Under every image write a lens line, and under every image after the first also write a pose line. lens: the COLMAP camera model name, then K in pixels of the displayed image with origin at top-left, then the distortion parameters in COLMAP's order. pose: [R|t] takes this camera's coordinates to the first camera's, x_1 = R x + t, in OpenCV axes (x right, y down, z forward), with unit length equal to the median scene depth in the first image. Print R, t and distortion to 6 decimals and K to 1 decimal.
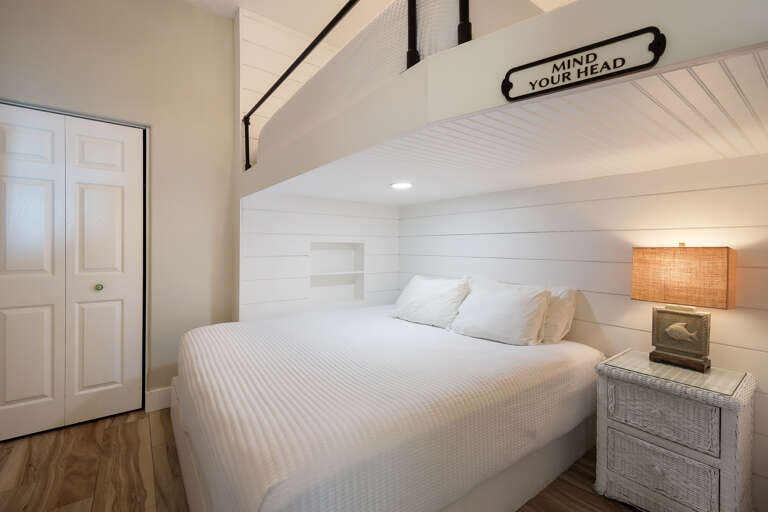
lens RADIAL K [[329.9, 0, 388.8], [0, 329.9, 251.1], [0, 0, 1]] dist [-0.004070, -0.000041]
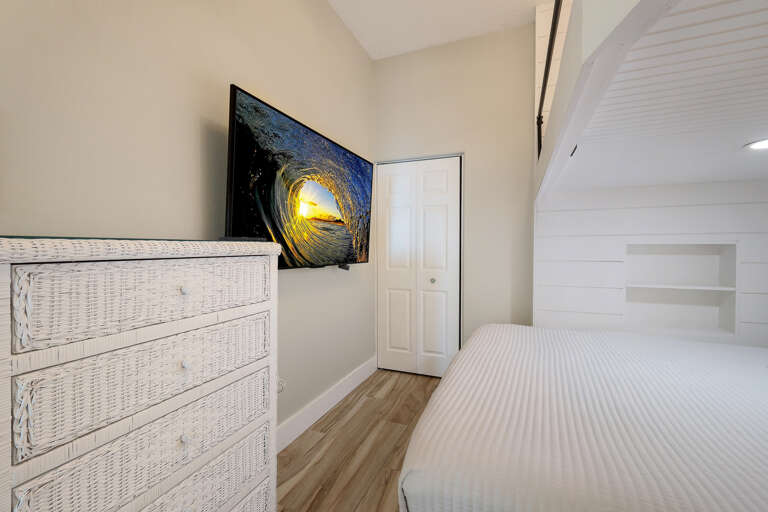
lens RADIAL K [[329.9, 0, 386.2], [0, 329.9, 255.1], [0, 0, 1]] dist [-0.004070, -0.000041]
pose [[0.493352, 0.009248, -0.869780, 0.203361], [-0.006912, 0.999954, 0.006711, -0.003641], [0.869802, 0.002701, 0.493393, 0.141923]]
